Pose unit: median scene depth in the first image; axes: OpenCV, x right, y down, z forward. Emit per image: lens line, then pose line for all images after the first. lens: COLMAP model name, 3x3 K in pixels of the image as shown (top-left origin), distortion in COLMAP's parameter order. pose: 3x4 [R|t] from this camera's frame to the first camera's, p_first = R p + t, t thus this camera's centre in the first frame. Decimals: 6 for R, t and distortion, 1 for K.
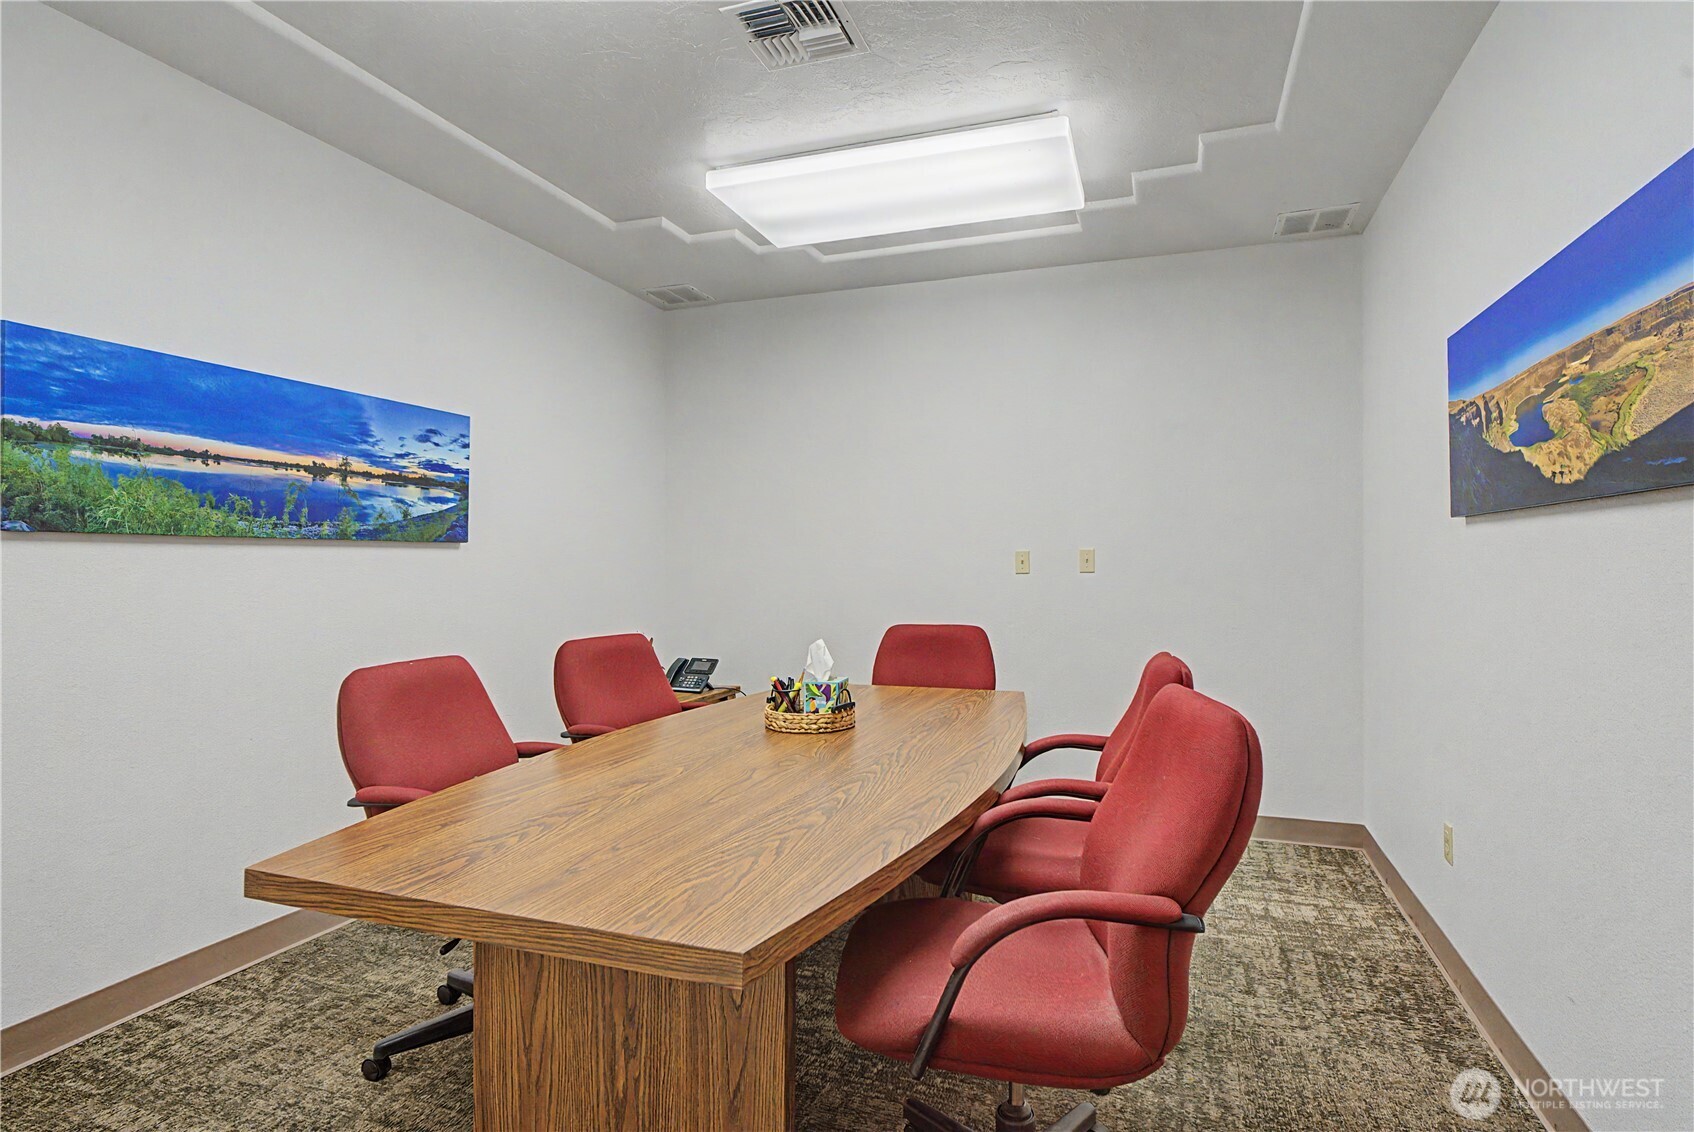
lens RADIAL K [[878.4, 0, 841.8], [0, 878.4, 573.6], [0, 0, 1]] dist [0.001030, -0.000174]
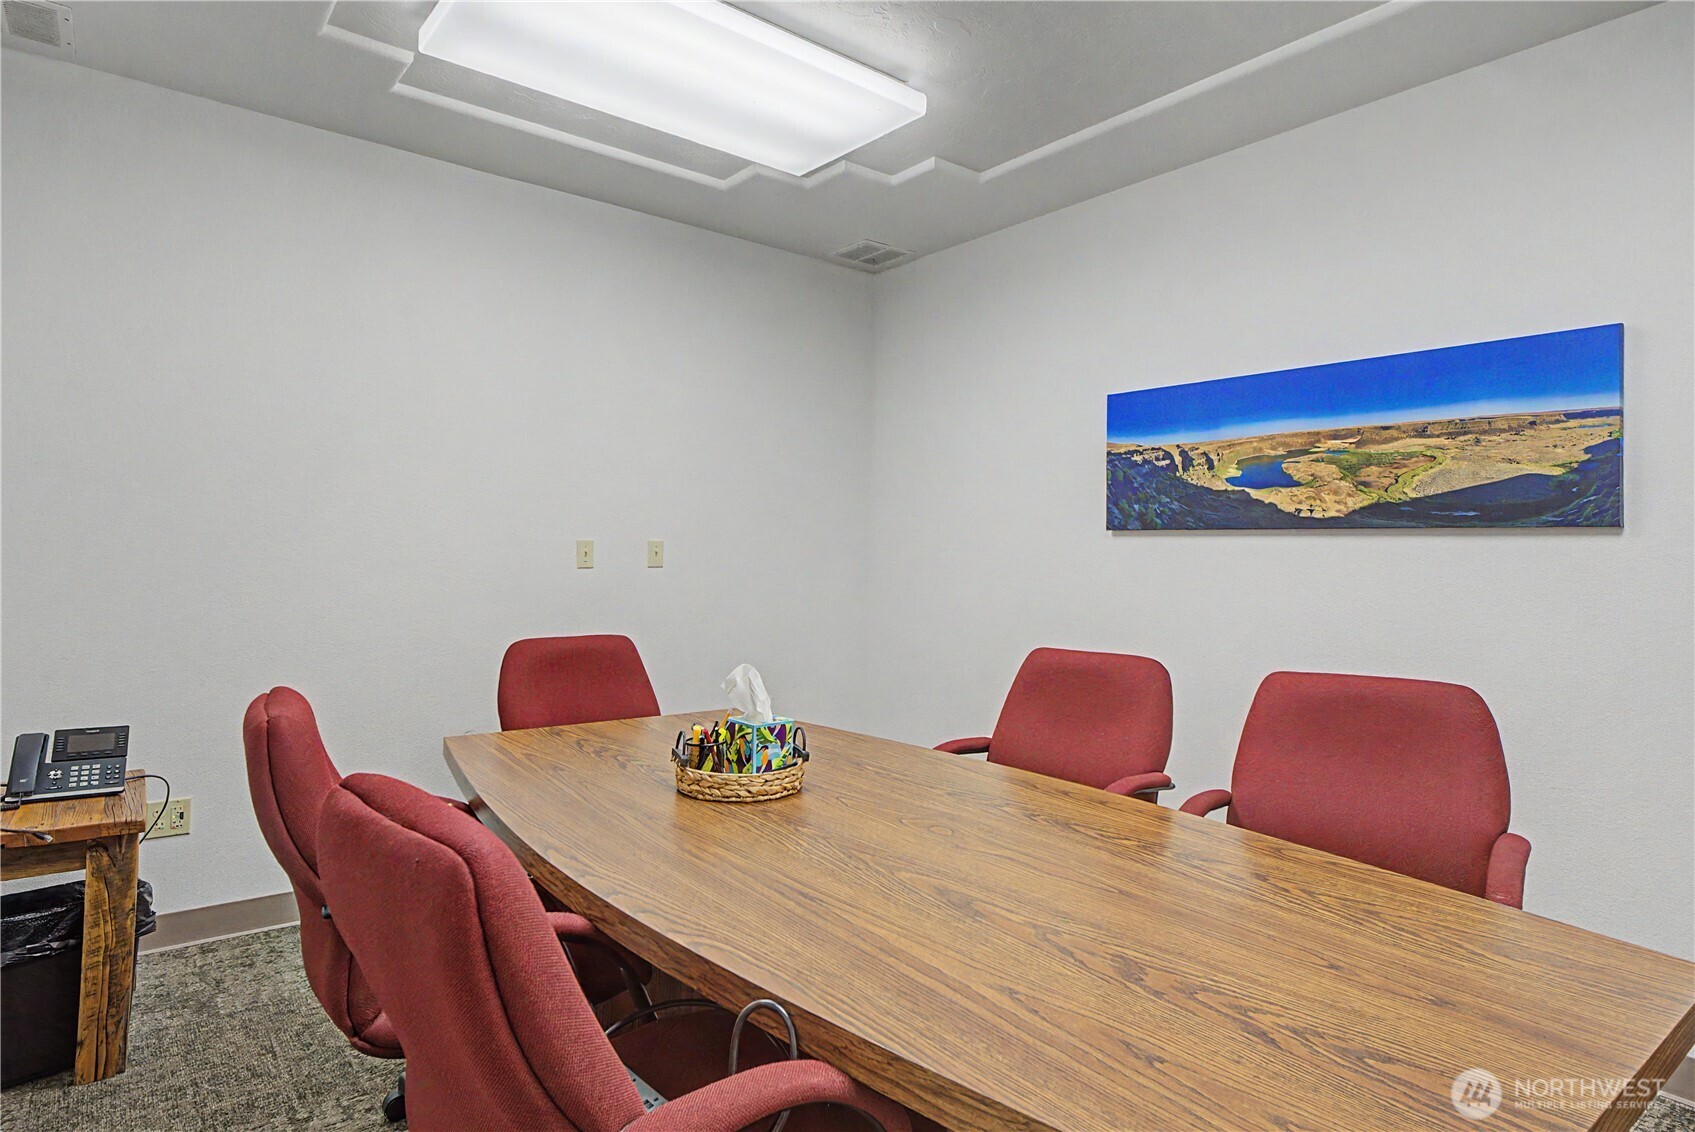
lens RADIAL K [[941.0, 0, 847.9], [0, 941.0, 541.1], [0, 0, 1]] dist [-0.002037, -0.000202]
pose [[0.530121, 0.028166, 0.847454, -0.953507], [-0.010106, 0.999587, -0.026901, -0.008357], [-0.847862, 0.005697, 0.530187, 0.783834]]
